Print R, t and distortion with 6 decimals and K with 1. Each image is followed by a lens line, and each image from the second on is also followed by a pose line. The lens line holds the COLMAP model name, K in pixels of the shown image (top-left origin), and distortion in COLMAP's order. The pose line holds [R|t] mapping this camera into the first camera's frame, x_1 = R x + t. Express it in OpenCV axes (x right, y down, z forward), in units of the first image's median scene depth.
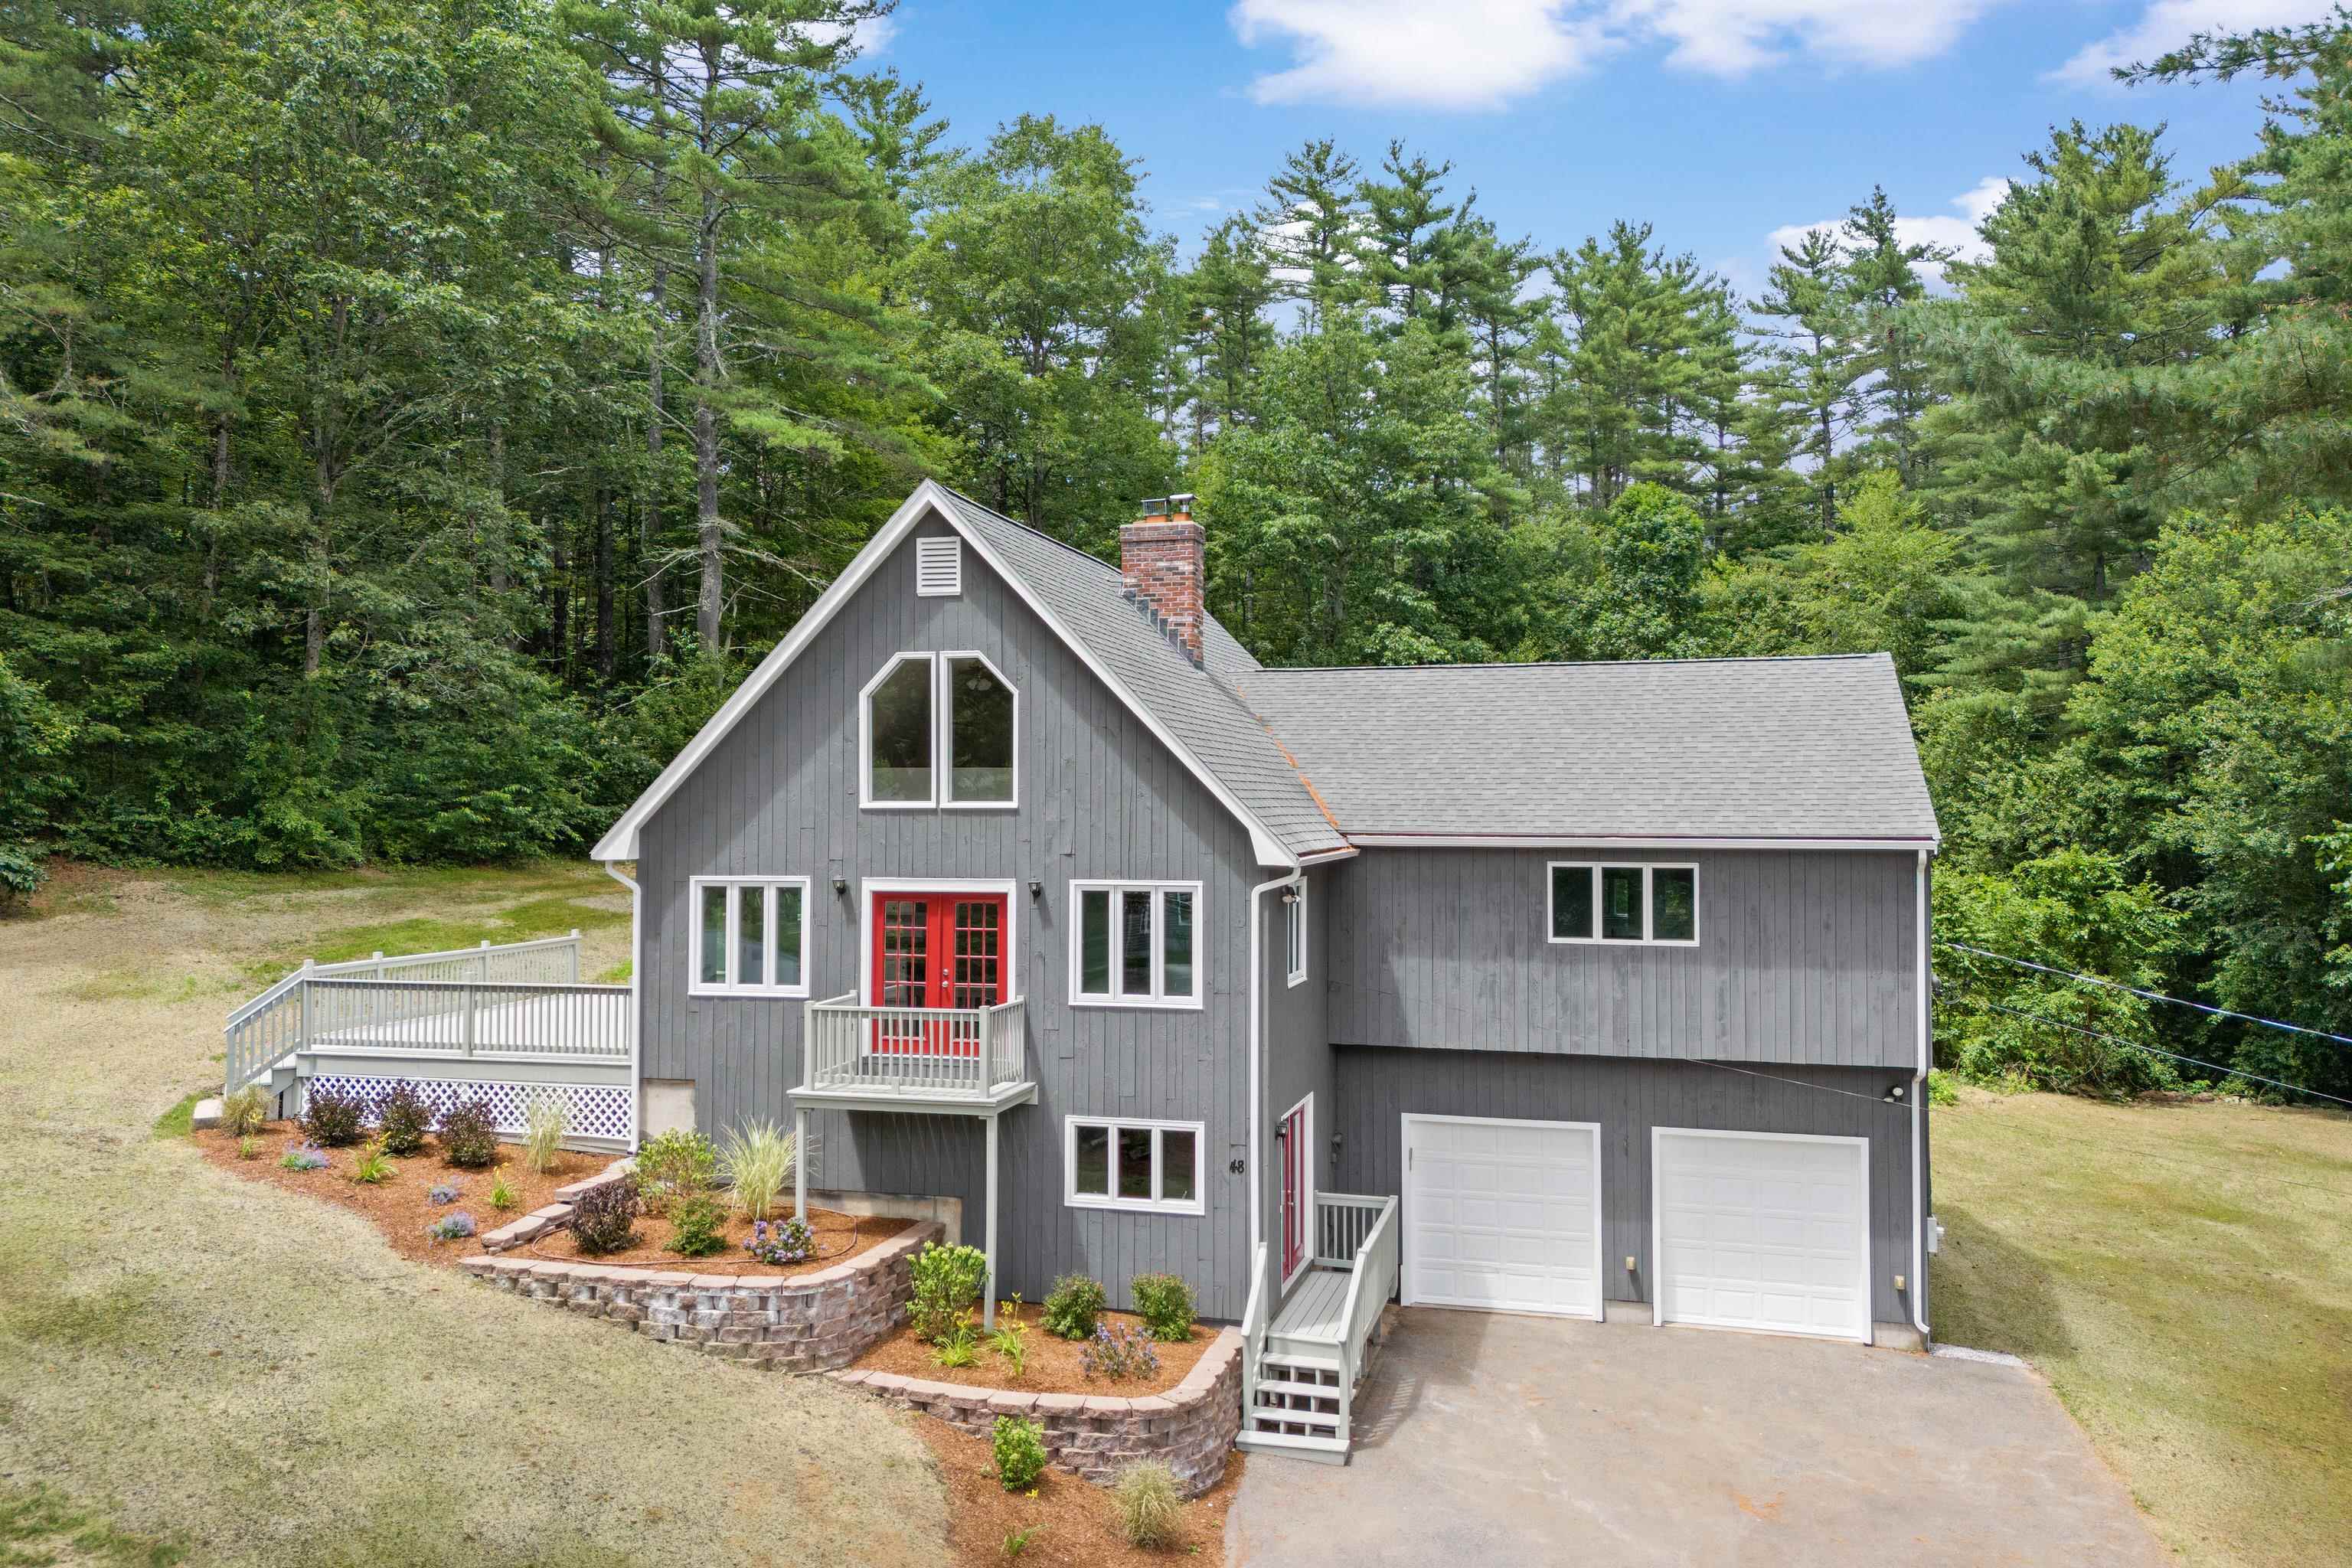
lens RADIAL K [[1709.7, 0, 1176.0], [0, 1709.7, 784.0], [0, 0, 1]] dist [0.091812, -0.100115]
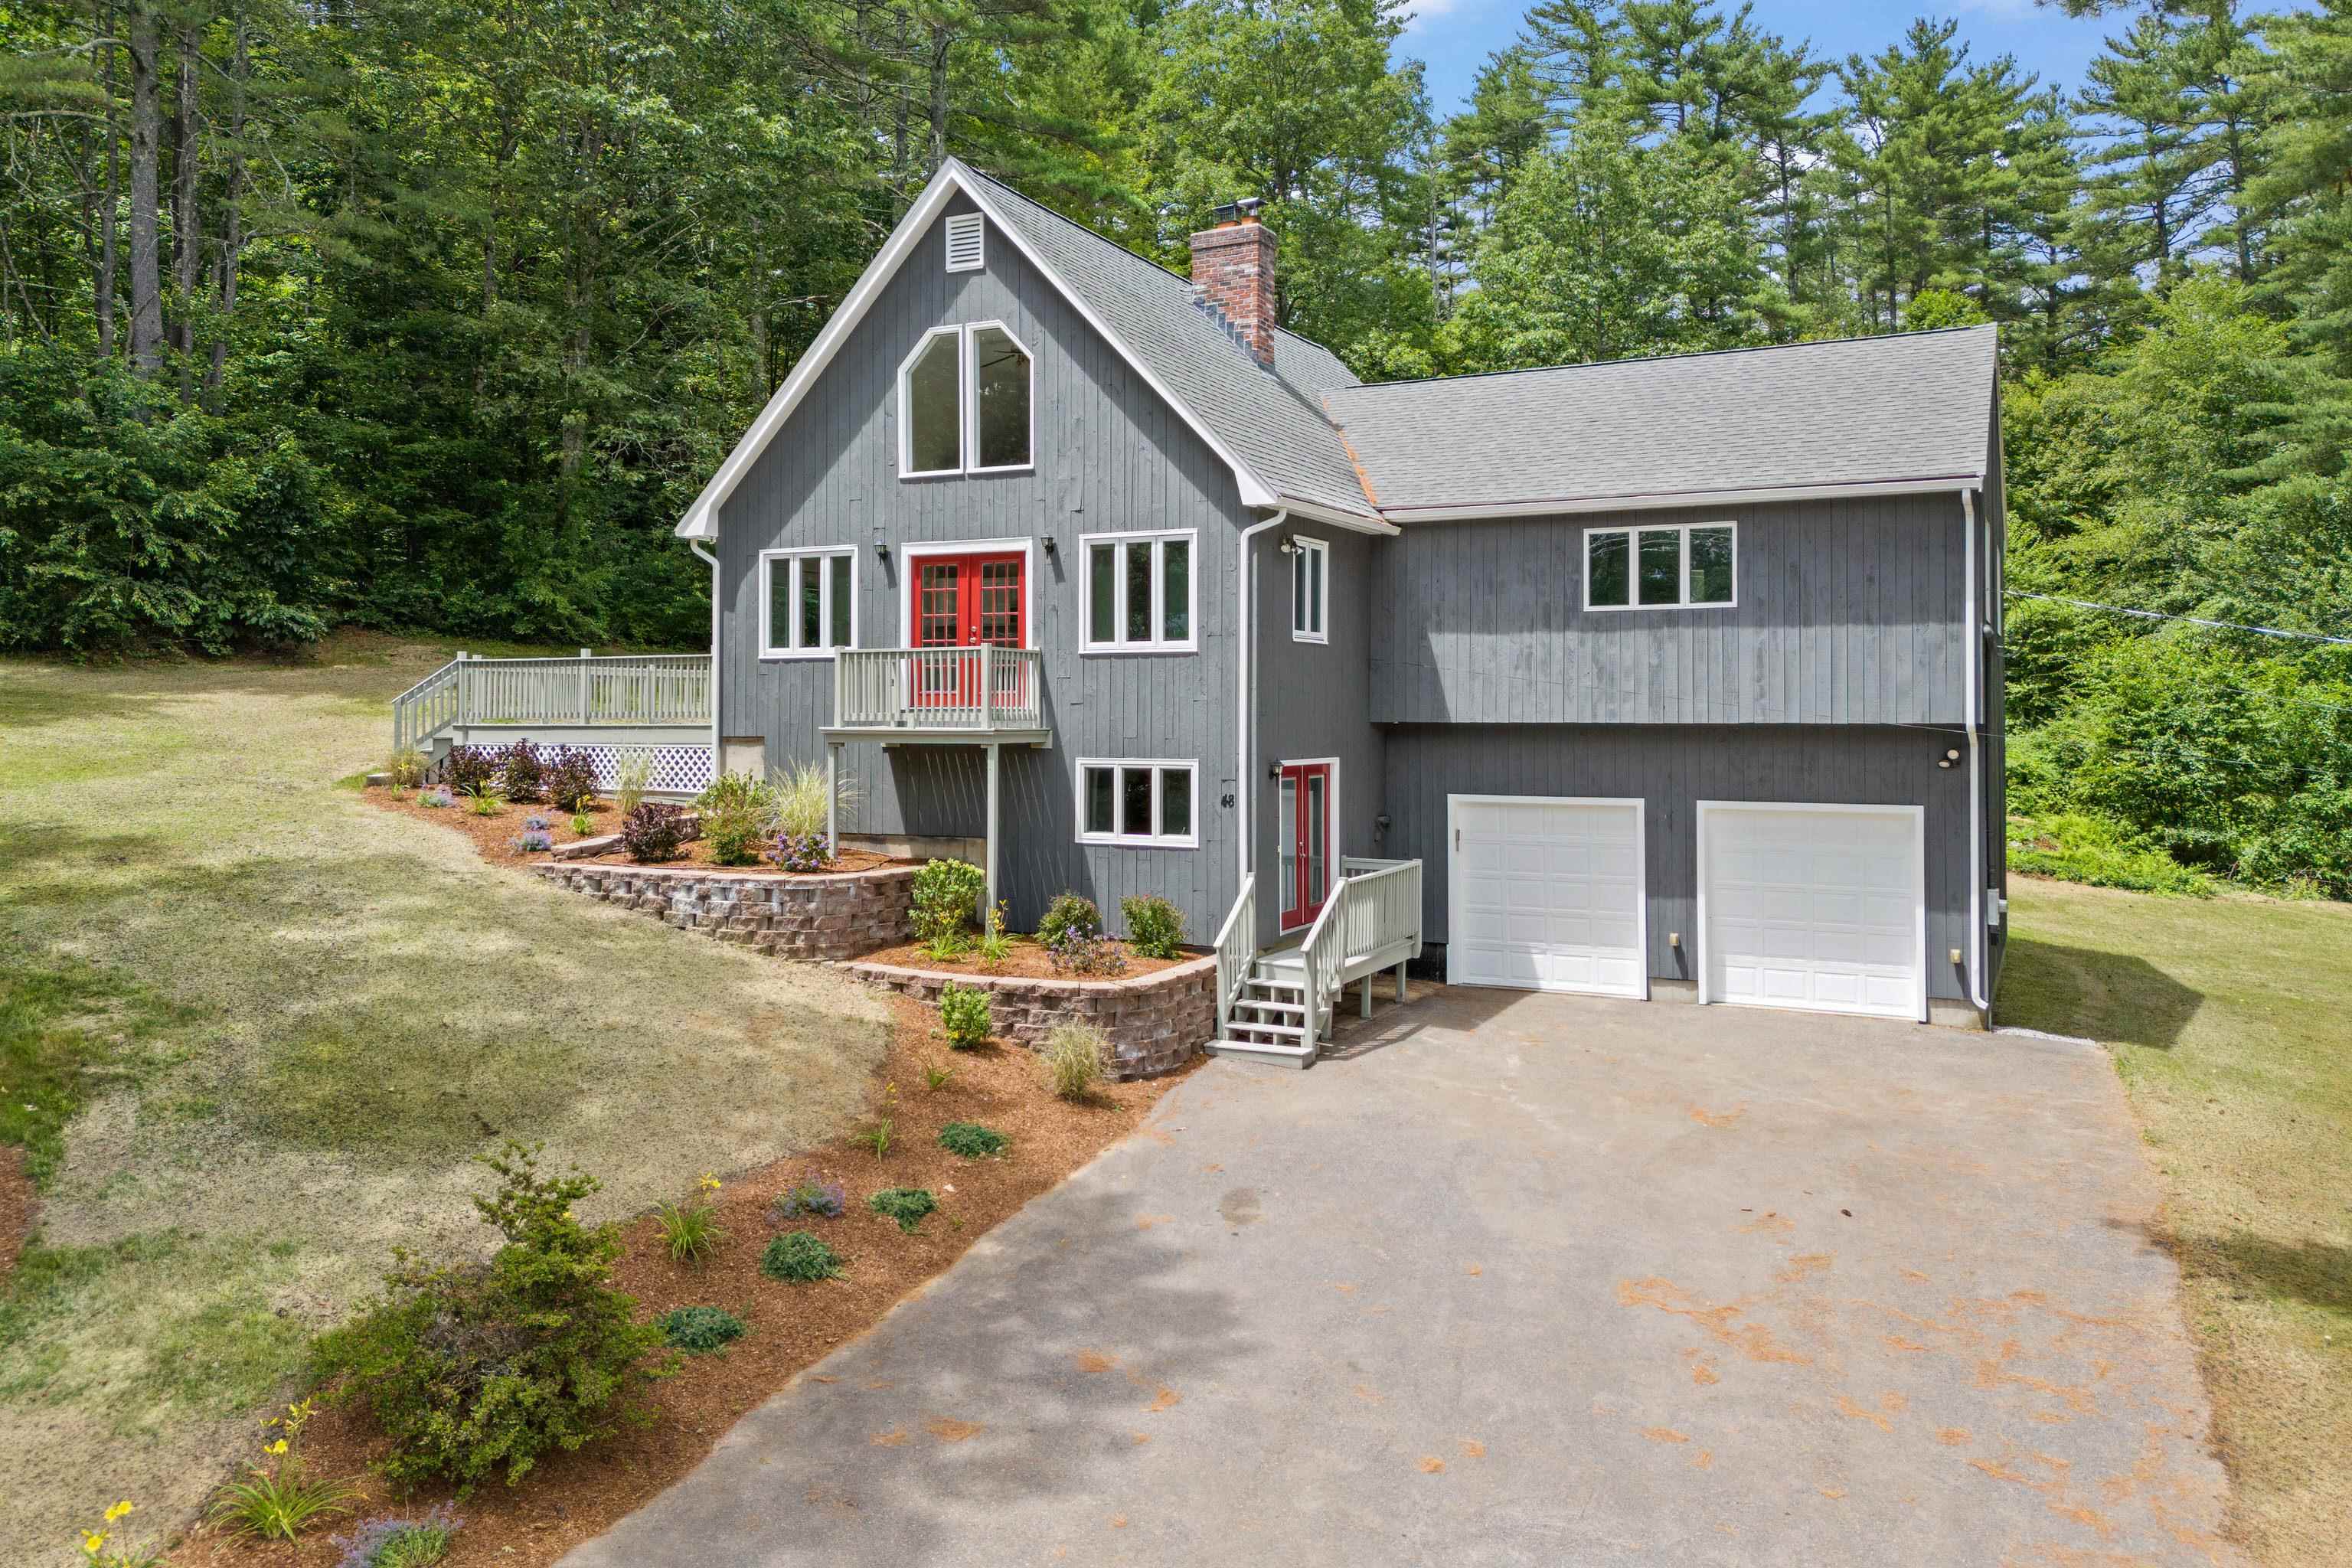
lens RADIAL K [[1709.9, 0, 1181.2], [0, 1709.9, 684.2], [0, 0, 1]] dist [0.087825, -0.089423]
pose [[0.980642, -0.003085, -0.195784, 0.188090], [0.002535, 0.999992, -0.003059, 0.140463], [0.195792, 0.002504, 0.980642, -0.009527]]
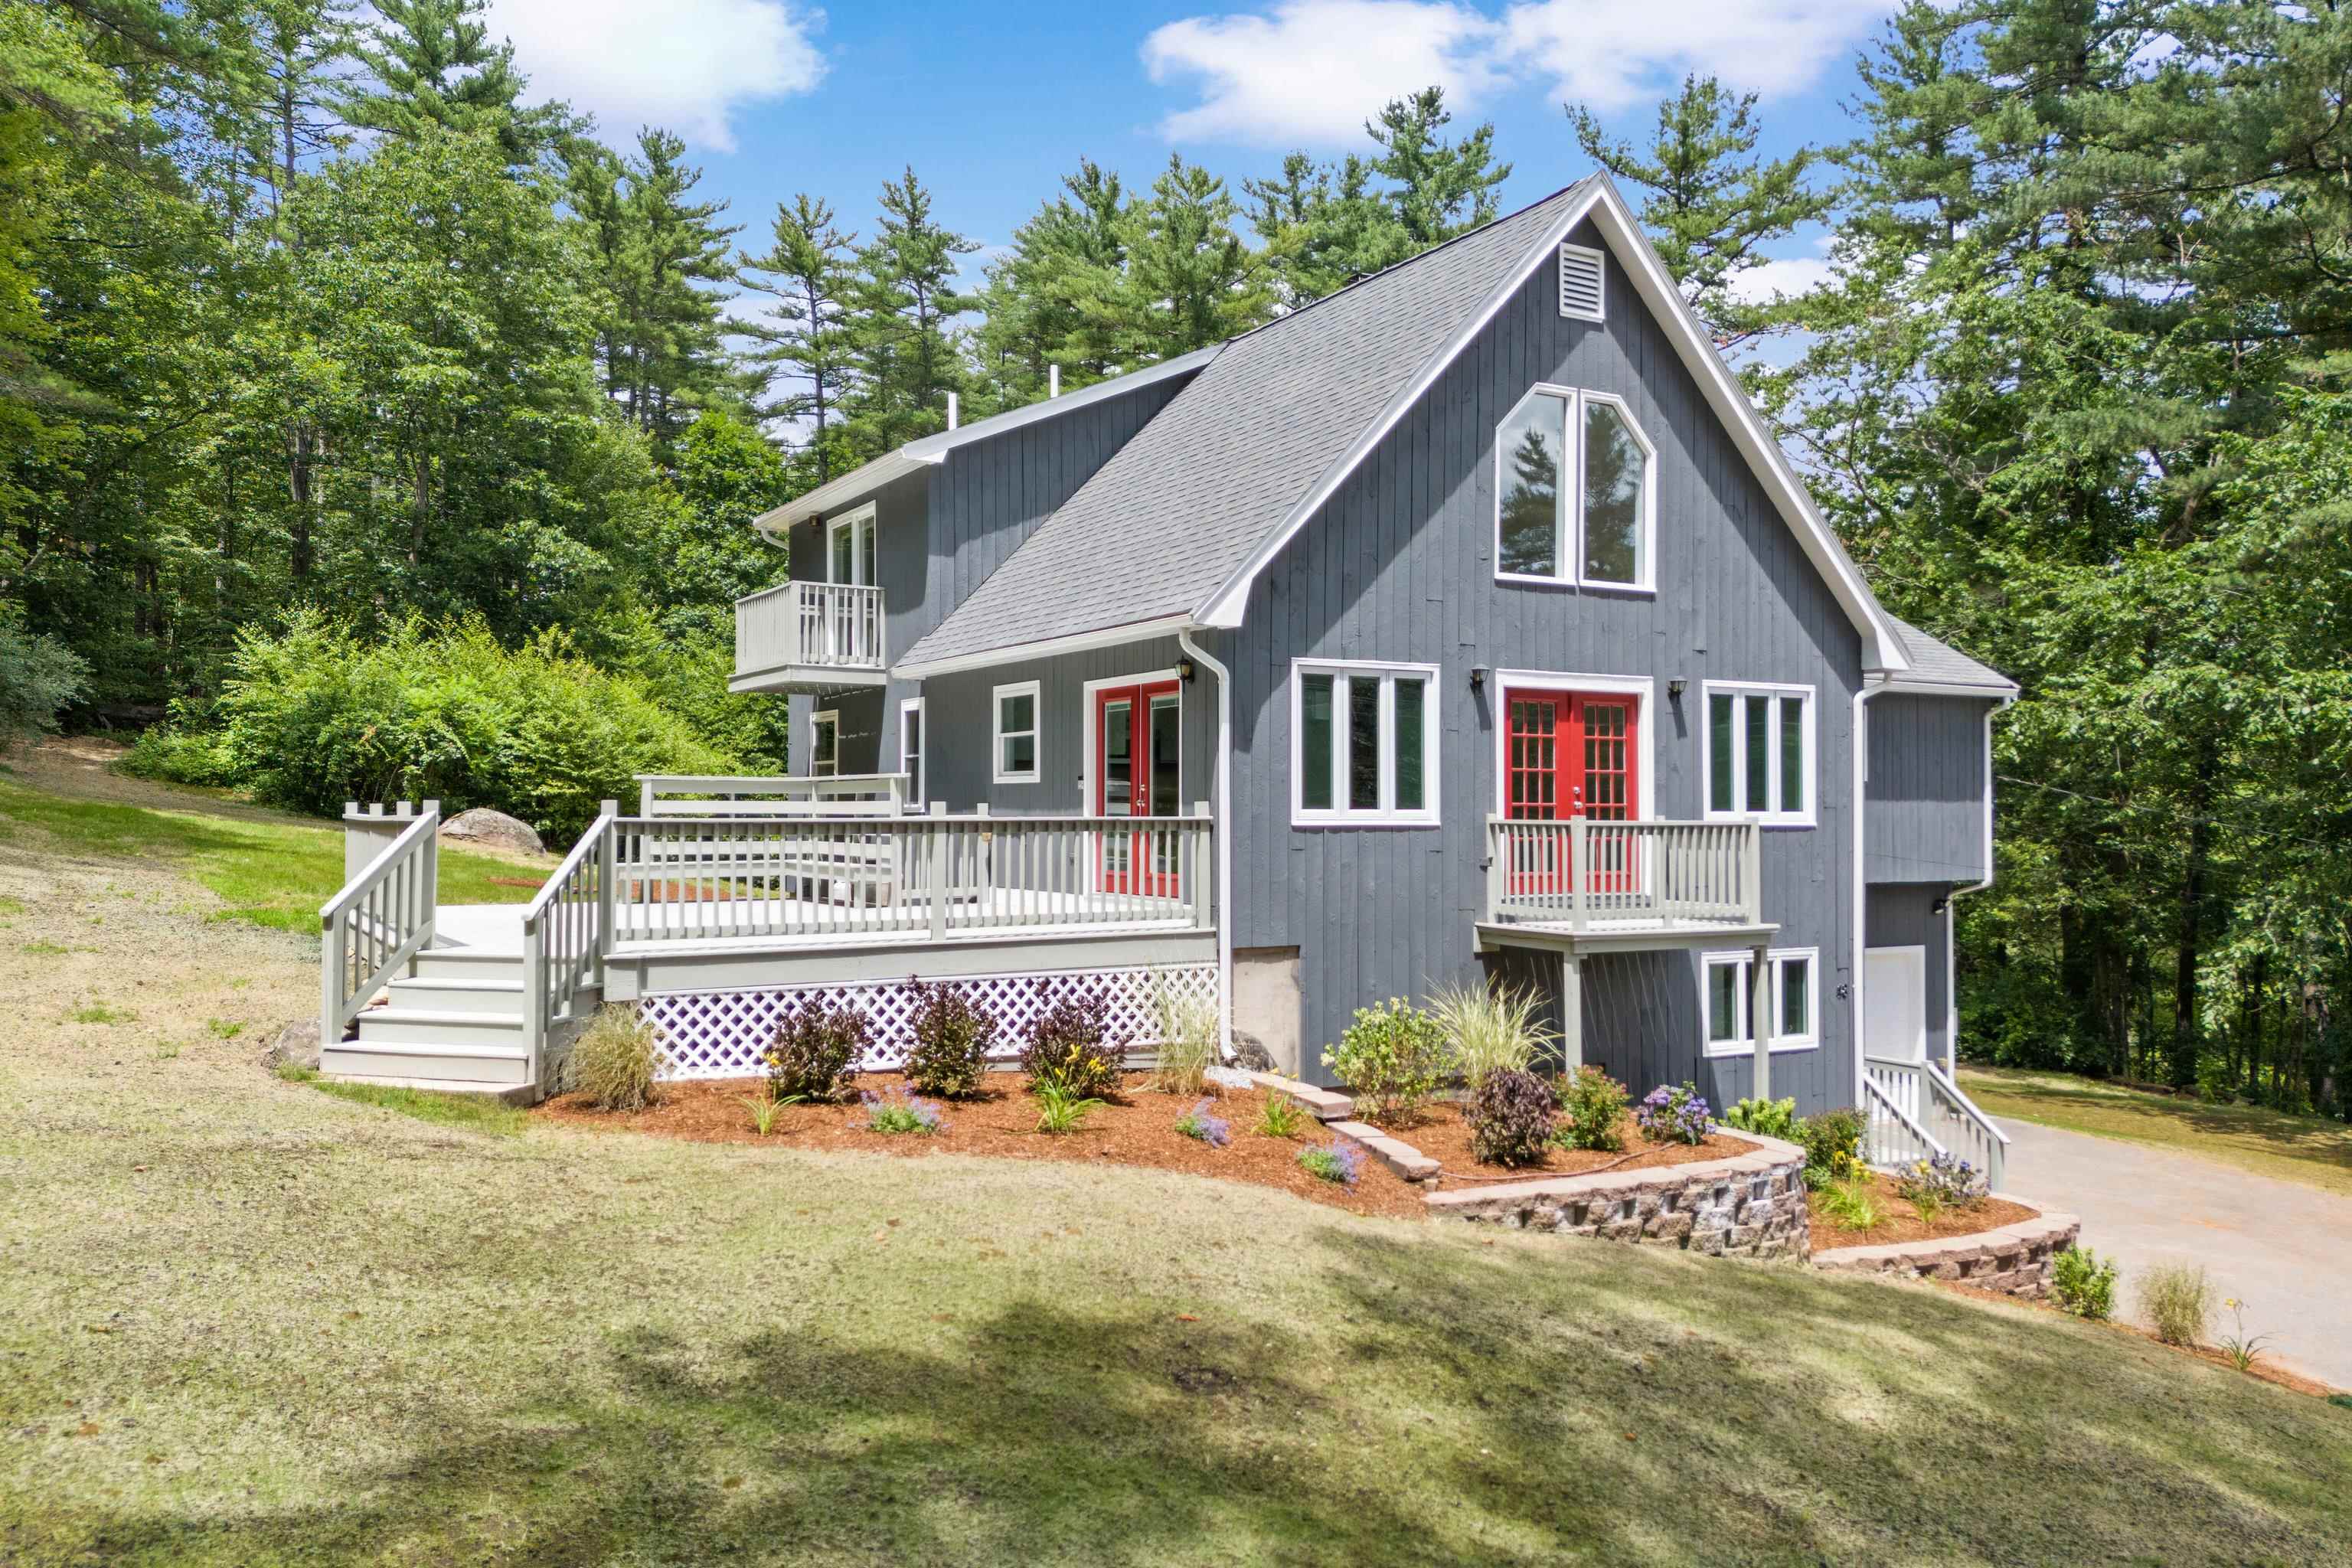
lens RADIAL K [[1709.7, 0, 1176.0], [0, 1709.7, 784.0], [0, 0, 1]] dist [0.091812, -0.100115]
pose [[0.703438, 0.013456, 0.710630, -0.801216], [-0.015304, 0.999876, -0.003783, 0.107382], [-0.710592, -0.008214, 0.703556, 0.537131]]
